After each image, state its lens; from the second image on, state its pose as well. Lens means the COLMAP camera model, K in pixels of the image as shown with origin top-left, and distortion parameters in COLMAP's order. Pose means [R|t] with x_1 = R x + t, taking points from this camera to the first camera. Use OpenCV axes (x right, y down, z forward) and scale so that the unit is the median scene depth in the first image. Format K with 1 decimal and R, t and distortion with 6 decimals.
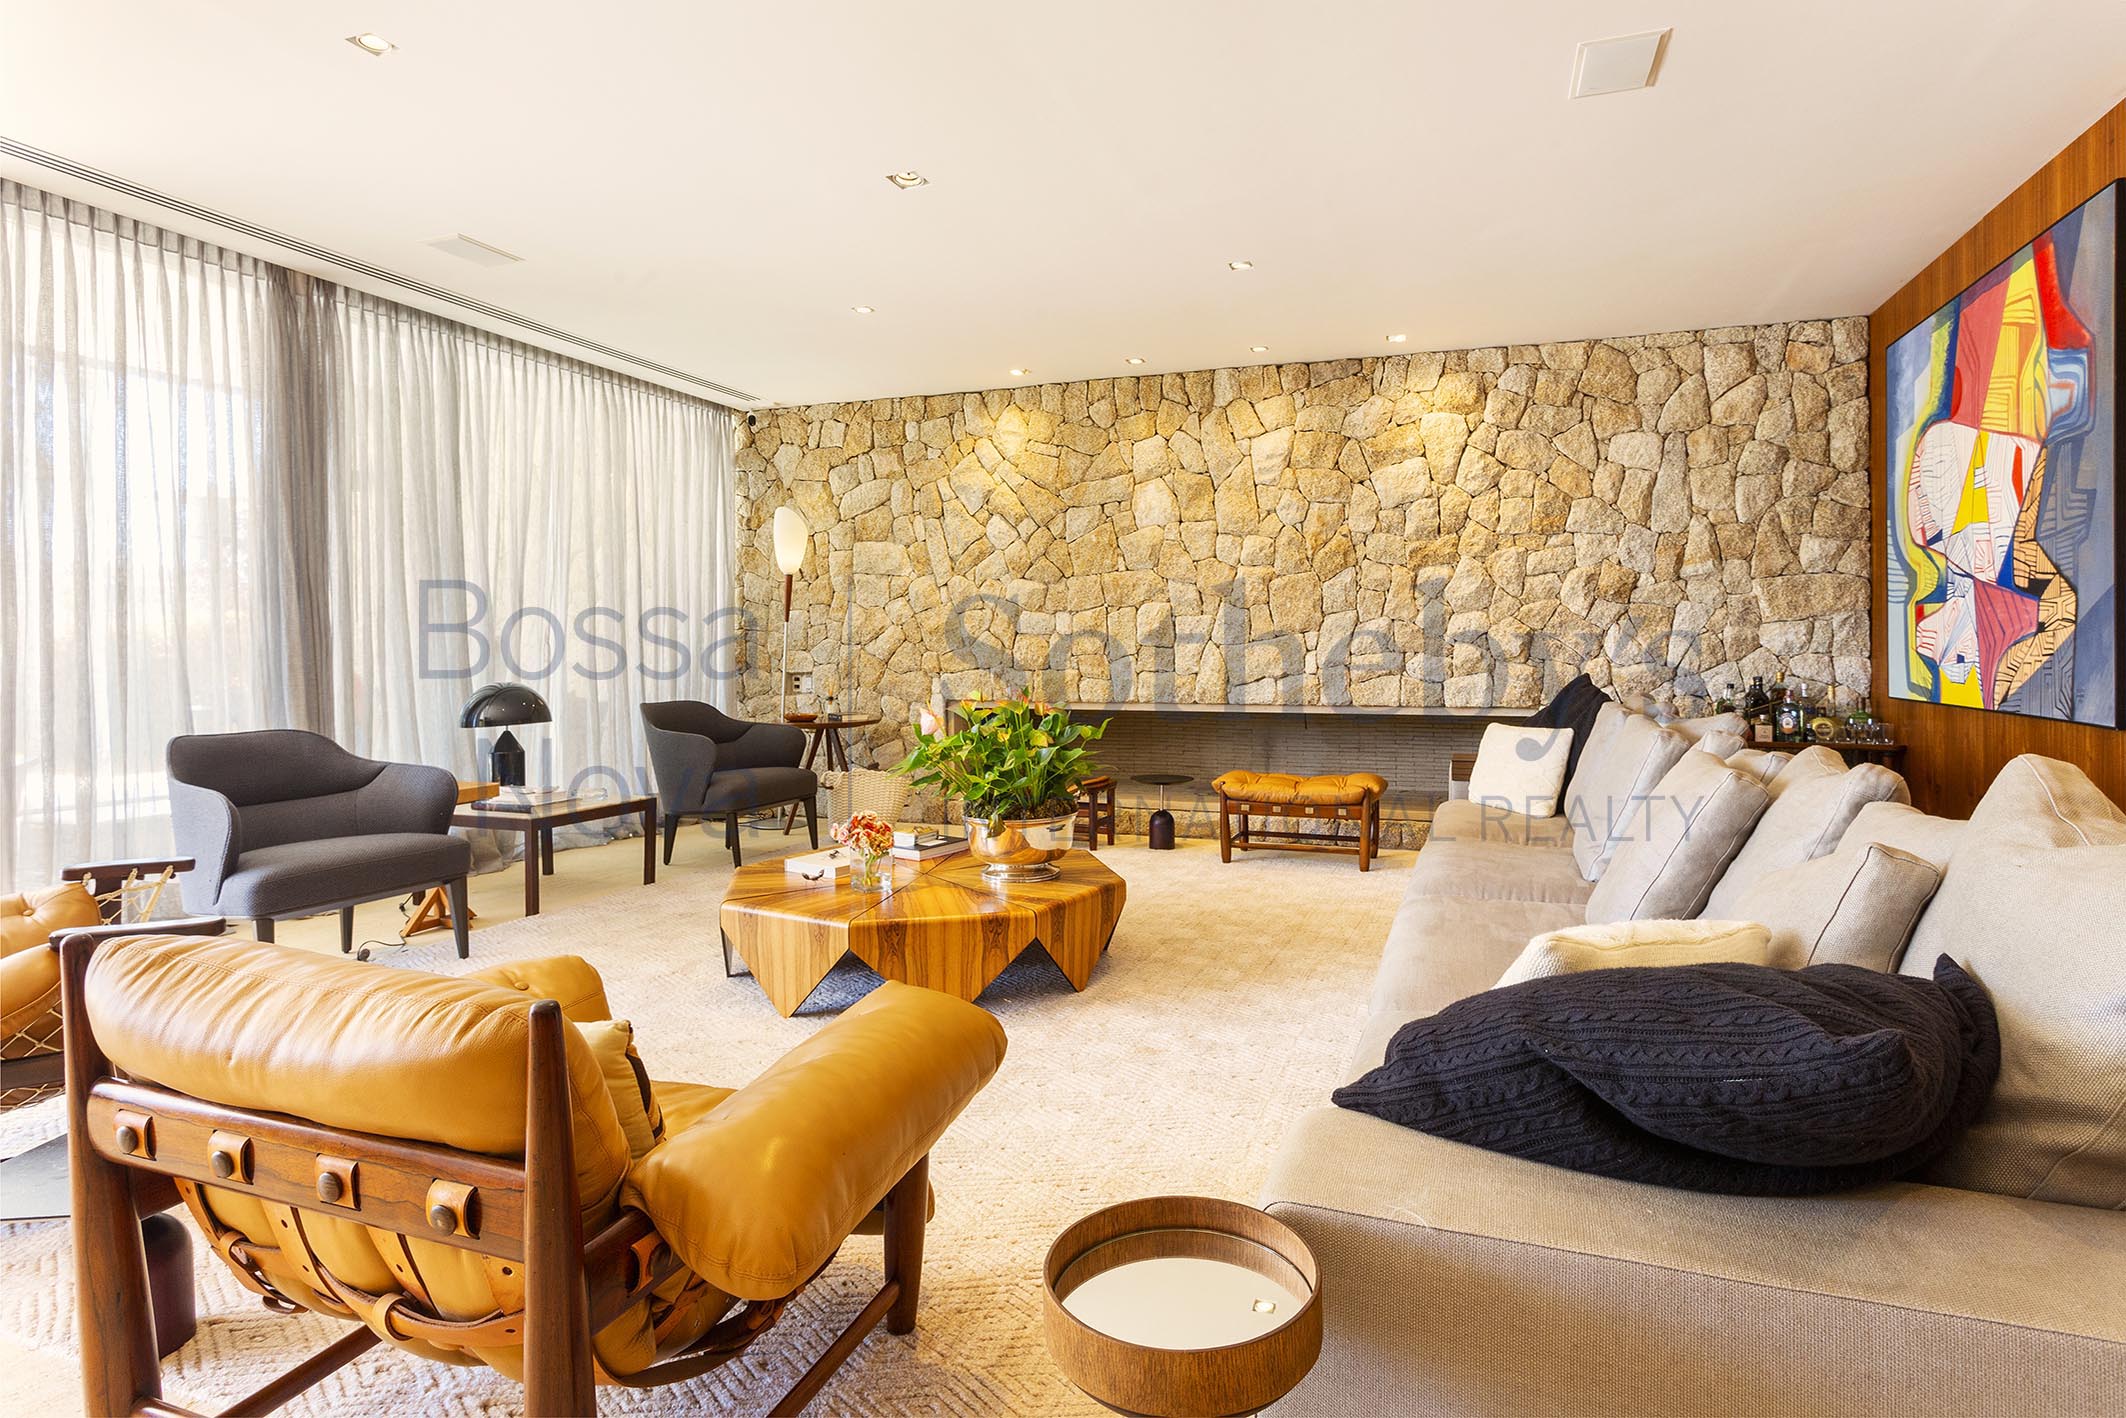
lens RADIAL K [[1088.8, 0, 1064.8], [0, 1088.8, 656.1], [0, 0, 1]] dist [-0.014220, 0.001692]
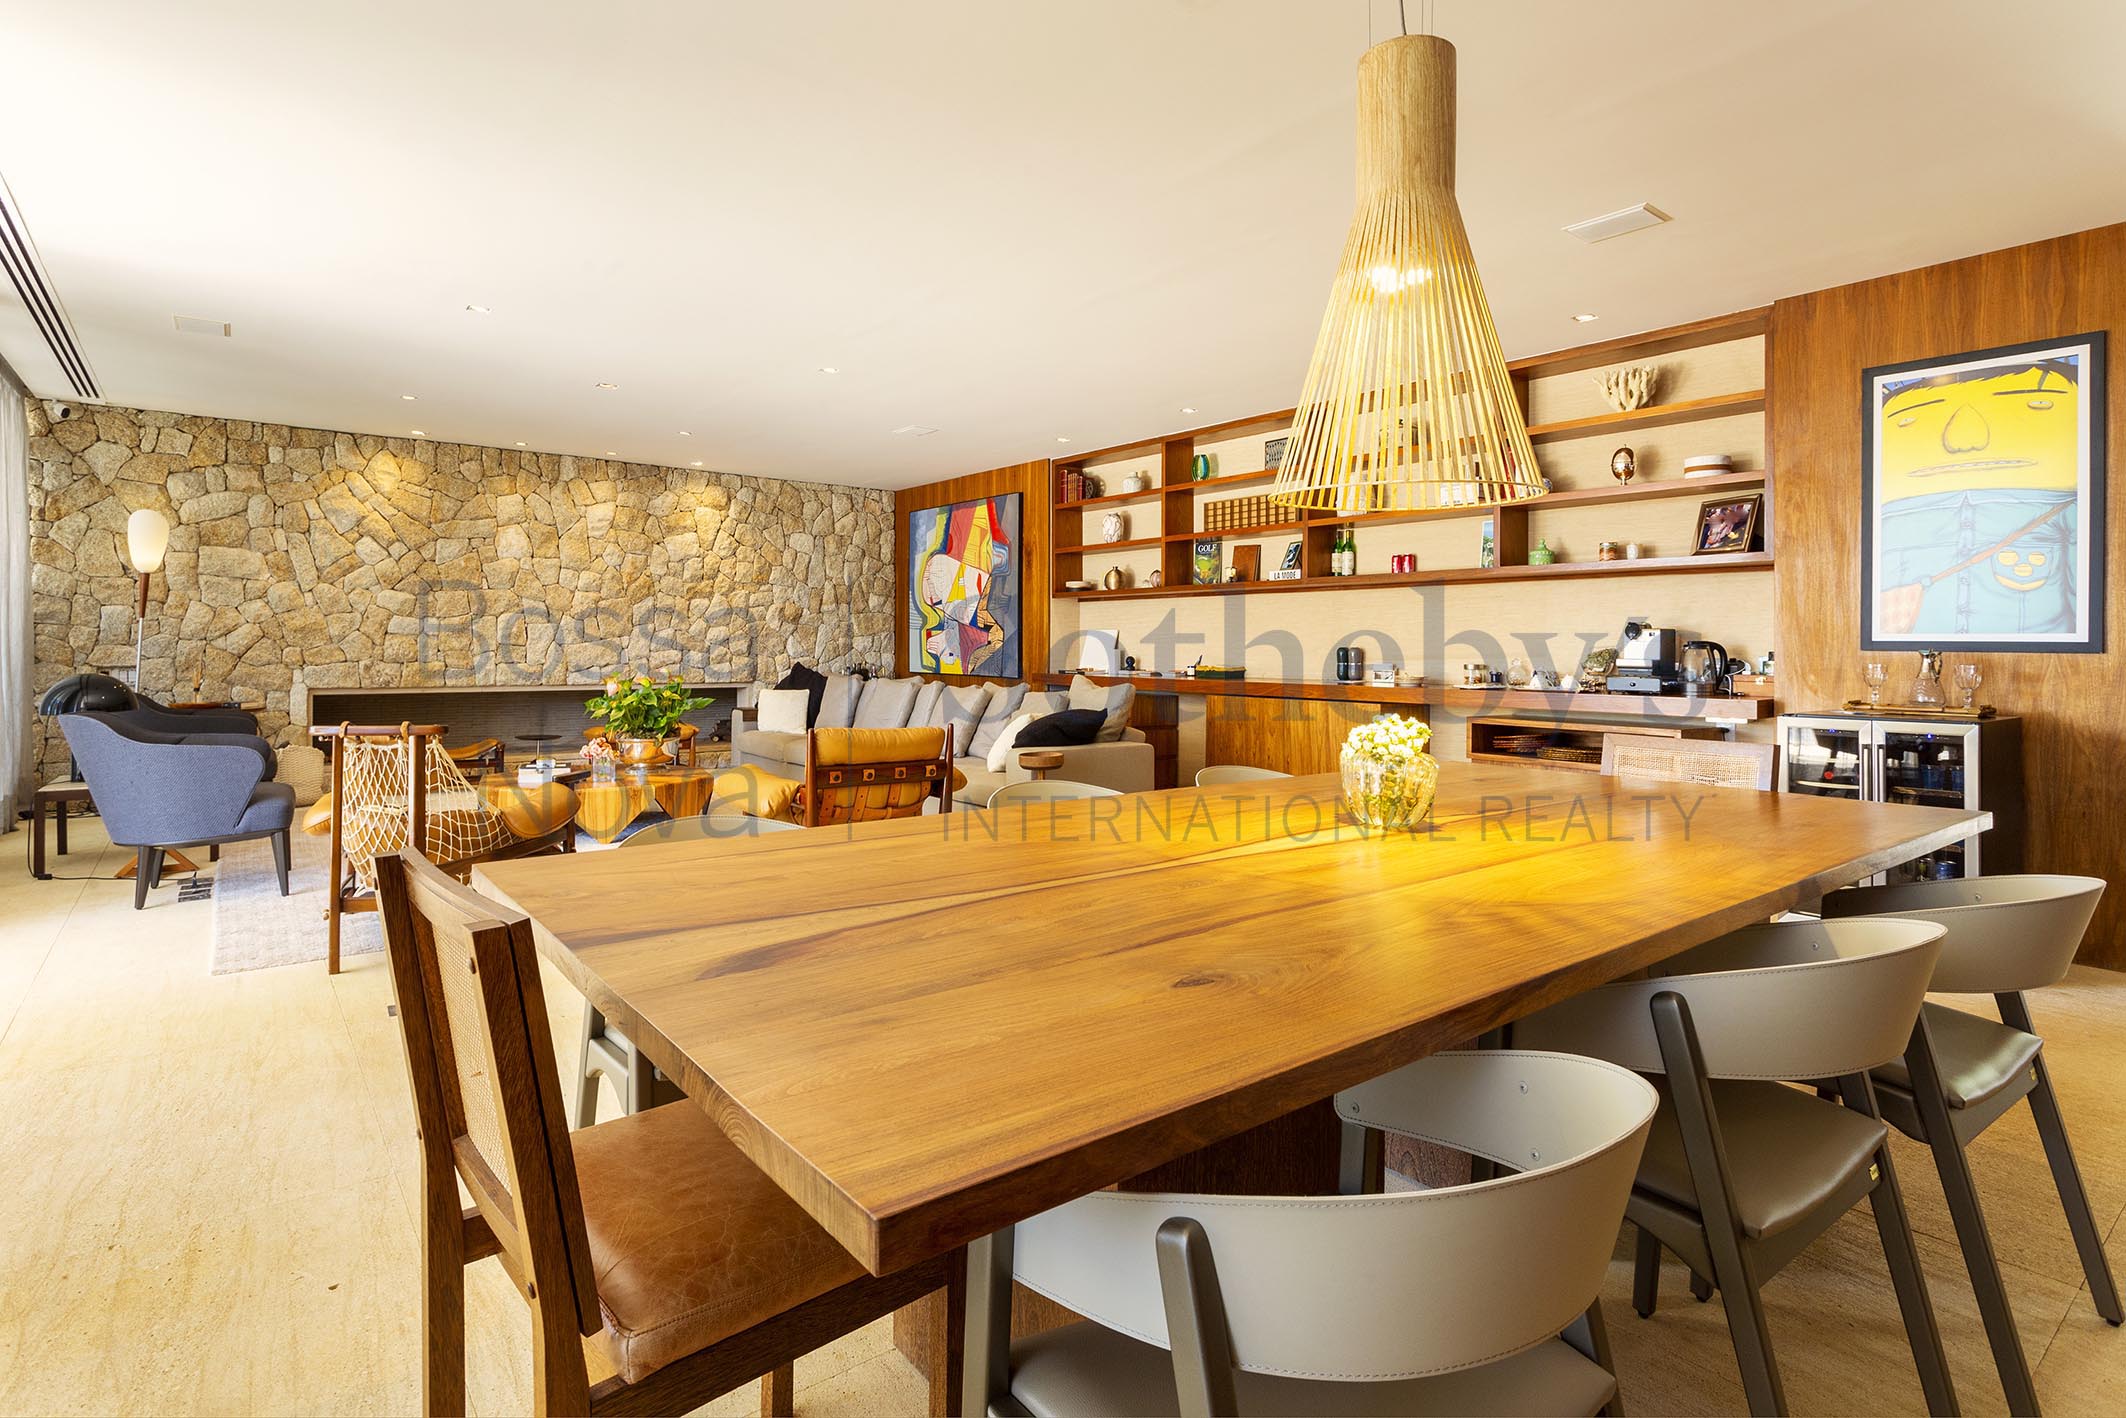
lens RADIAL K [[1088.8, 0, 1121.5], [0, 1088.8, 646.3], [0, 0, 1]] dist [-0.014220, 0.001692]
pose [[0.494460, 0.007781, 0.869165, -0.768576], [-0.003108, 0.999969, -0.007184, 0.000633], [-0.869195, 0.000851, 0.494469, -0.377043]]
